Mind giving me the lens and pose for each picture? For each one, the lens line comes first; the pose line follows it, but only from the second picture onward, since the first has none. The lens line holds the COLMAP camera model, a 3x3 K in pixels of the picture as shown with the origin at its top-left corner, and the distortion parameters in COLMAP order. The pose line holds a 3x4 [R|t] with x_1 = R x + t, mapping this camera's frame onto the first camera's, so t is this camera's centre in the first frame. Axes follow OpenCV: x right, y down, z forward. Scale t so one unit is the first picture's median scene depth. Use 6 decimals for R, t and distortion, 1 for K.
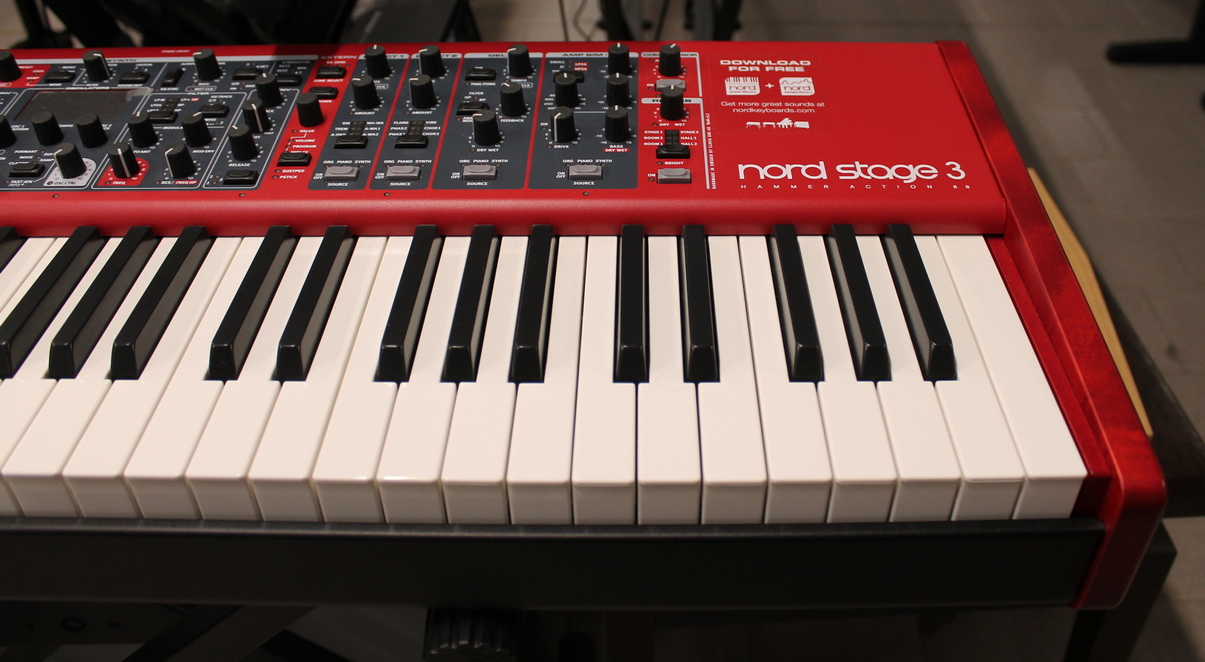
lens RADIAL K [[1075.3, 0, 661.7], [0, 1075.3, 270.1], [0, 0, 1]] dist [-0.117648, 0.021666]
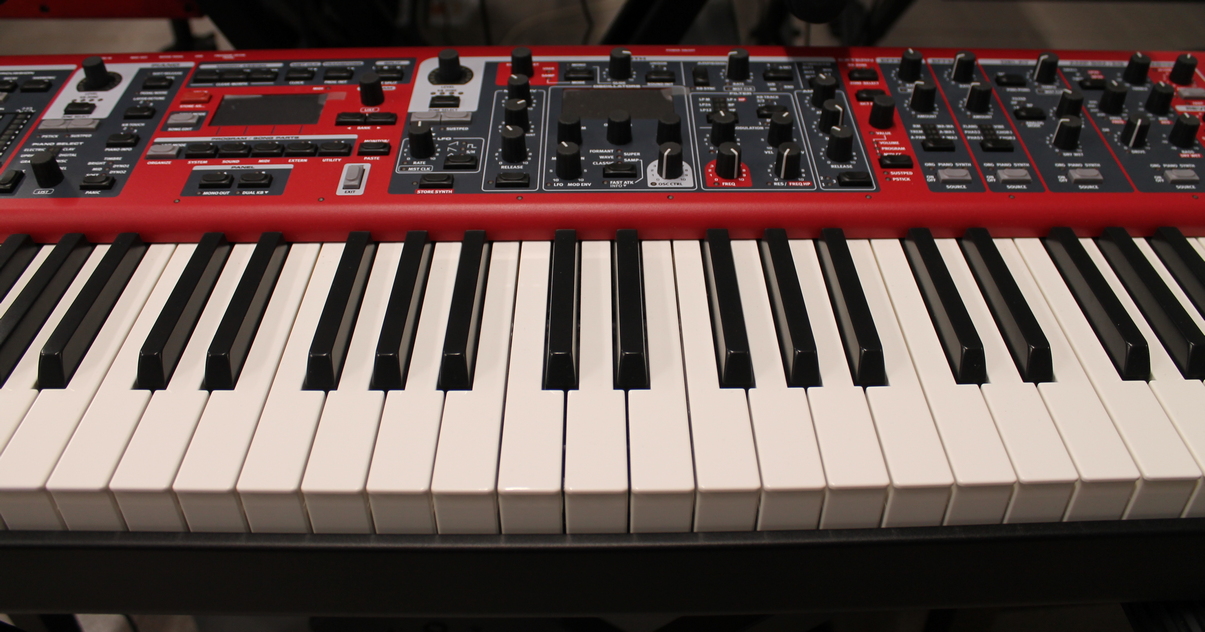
lens RADIAL K [[1088.2, 0, 599.7], [0, 1088.2, 255.4], [0, 0, 1]] dist [-0.116446, 0.005027]
pose [[0.999949, -0.005313, 0.008597, -0.116429], [0.005472, 0.999813, -0.018569, 0.000223], [-0.008496, 0.018615, 0.999791, -0.002240]]
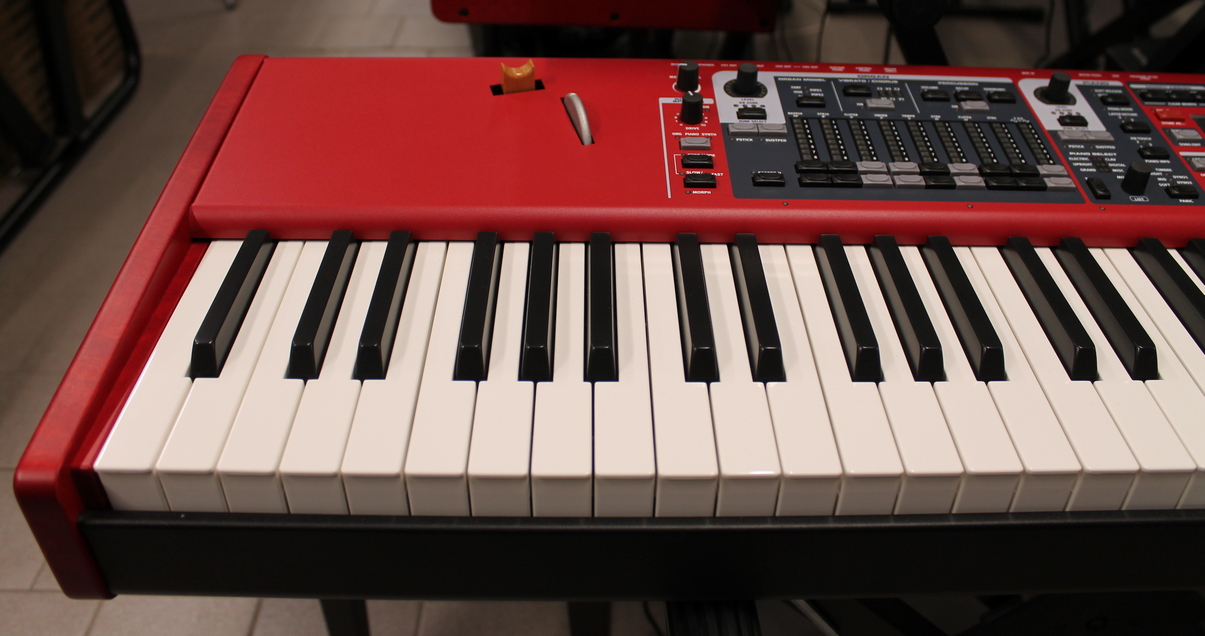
lens RADIAL K [[1012.2, 0, 606.3], [0, 1012.2, 287.3], [0, 0, 1]] dist [-0.086111, 0.008809]
pose [[0.999676, 0.008157, 0.024123, -3.030009], [-0.008433, 0.999900, 0.011364, 0.004624], [-0.024028, -0.011564, 0.999644, 0.008076]]
